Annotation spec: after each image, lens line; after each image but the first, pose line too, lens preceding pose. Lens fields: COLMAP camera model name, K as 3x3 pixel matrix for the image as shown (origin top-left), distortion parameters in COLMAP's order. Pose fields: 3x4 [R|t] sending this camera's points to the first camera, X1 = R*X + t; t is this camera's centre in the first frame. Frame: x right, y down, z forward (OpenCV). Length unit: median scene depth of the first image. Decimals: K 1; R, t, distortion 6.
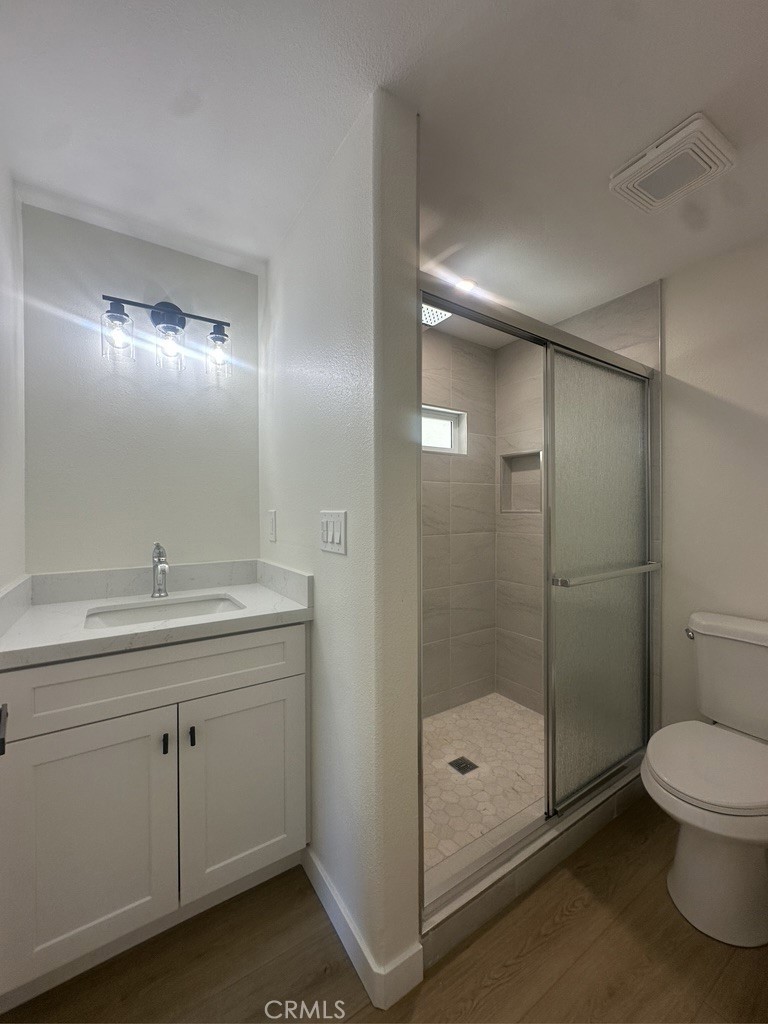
lens RADIAL K [[402.4, 0, 386.0], [0, 402.4, 514.2], [0, 0, 1]] dist [-0.001933, -0.000204]
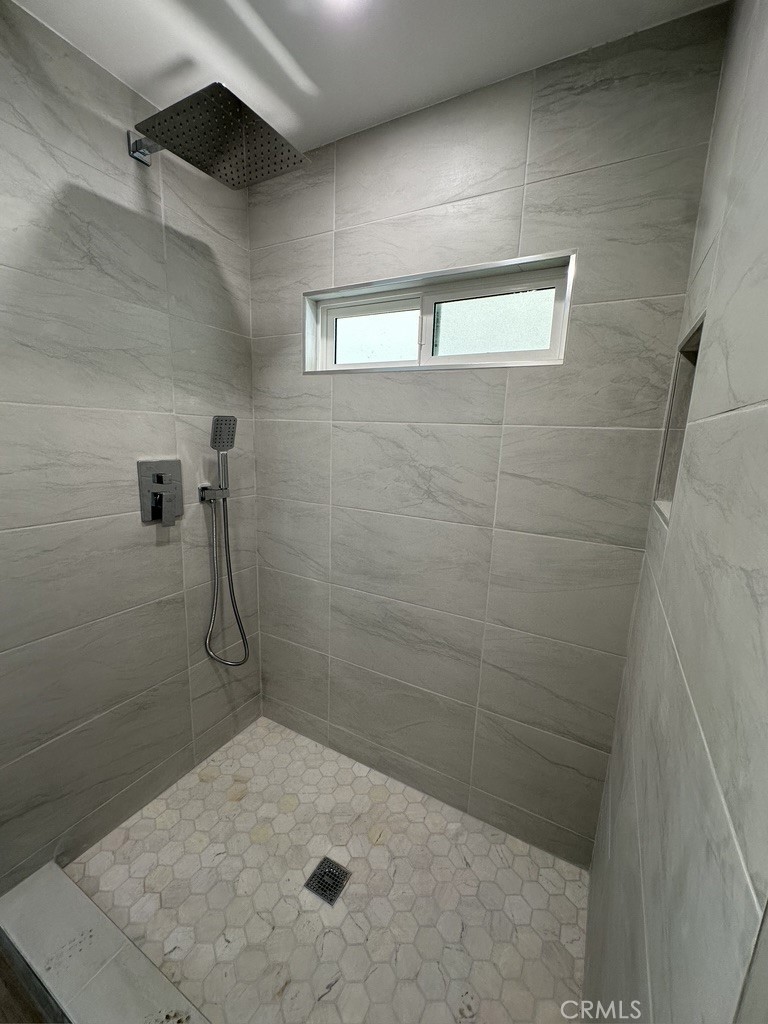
lens RADIAL K [[402.4, 0, 379.8], [0, 402.4, 515.6], [0, 0, 1]] dist [-0.001933, -0.000204]
pose [[0.478150, 0.196834, -0.855937, 0.806803], [-0.060514, 0.979630, 0.191475, -0.085549], [0.876191, -0.039758, 0.480322, 0.956325]]
